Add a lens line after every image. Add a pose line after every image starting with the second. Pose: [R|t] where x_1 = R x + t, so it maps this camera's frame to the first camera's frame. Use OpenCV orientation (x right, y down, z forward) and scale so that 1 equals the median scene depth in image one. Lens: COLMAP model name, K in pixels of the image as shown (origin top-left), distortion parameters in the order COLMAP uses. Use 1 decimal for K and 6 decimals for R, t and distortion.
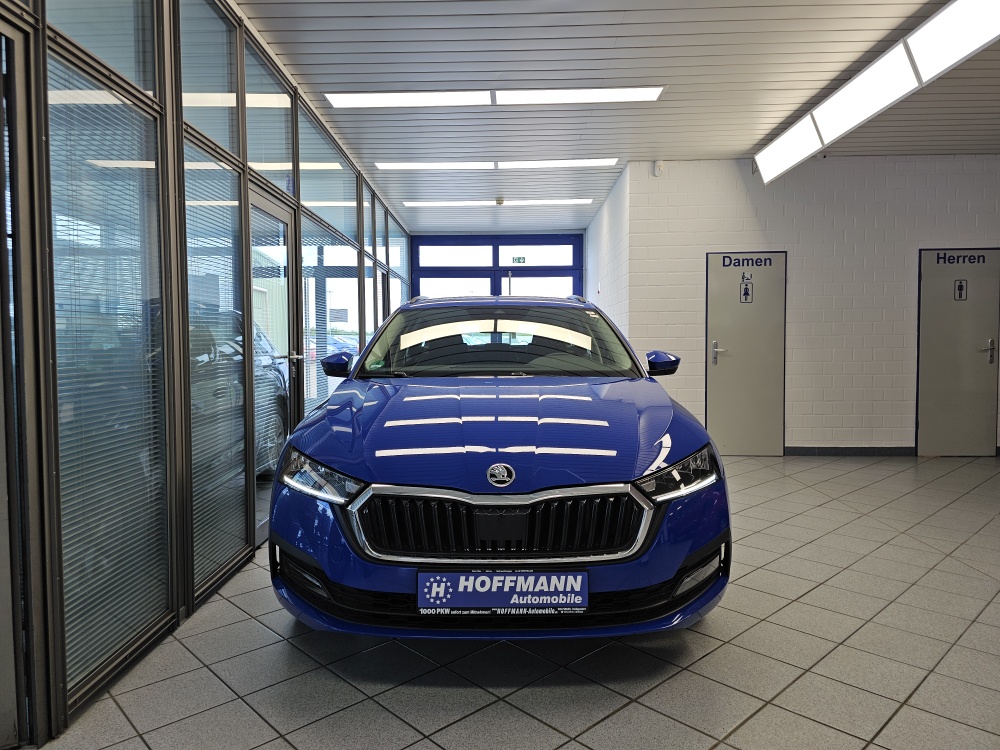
lens RADIAL K [[682.6, 0, 492.9], [0, 682.6, 372.9], [0, 0, 1]] dist [0.049799, -0.059733]
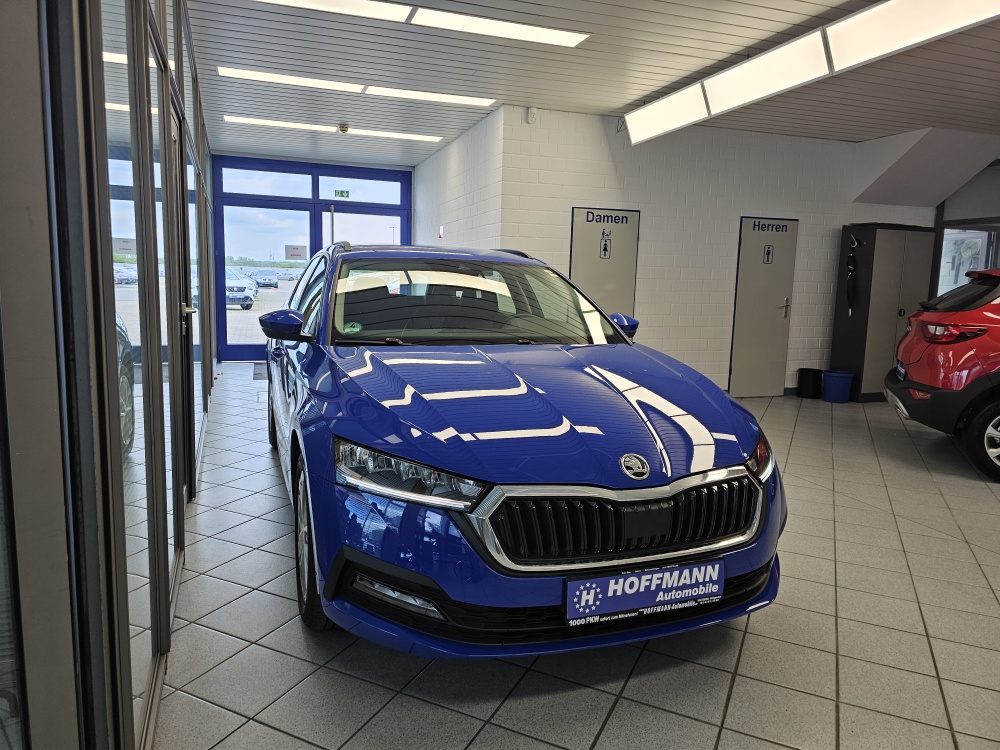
lens RADIAL K [[682.6, 0, 494.4], [0, 682.6, 372.8], [0, 0, 1]] dist [0.049799, -0.059733]
pose [[0.931892, -0.018002, 0.362290, -0.180424], [-0.015864, 0.995790, 0.090284, -0.020505], [-0.362390, -0.089882, 0.927683, 0.080934]]
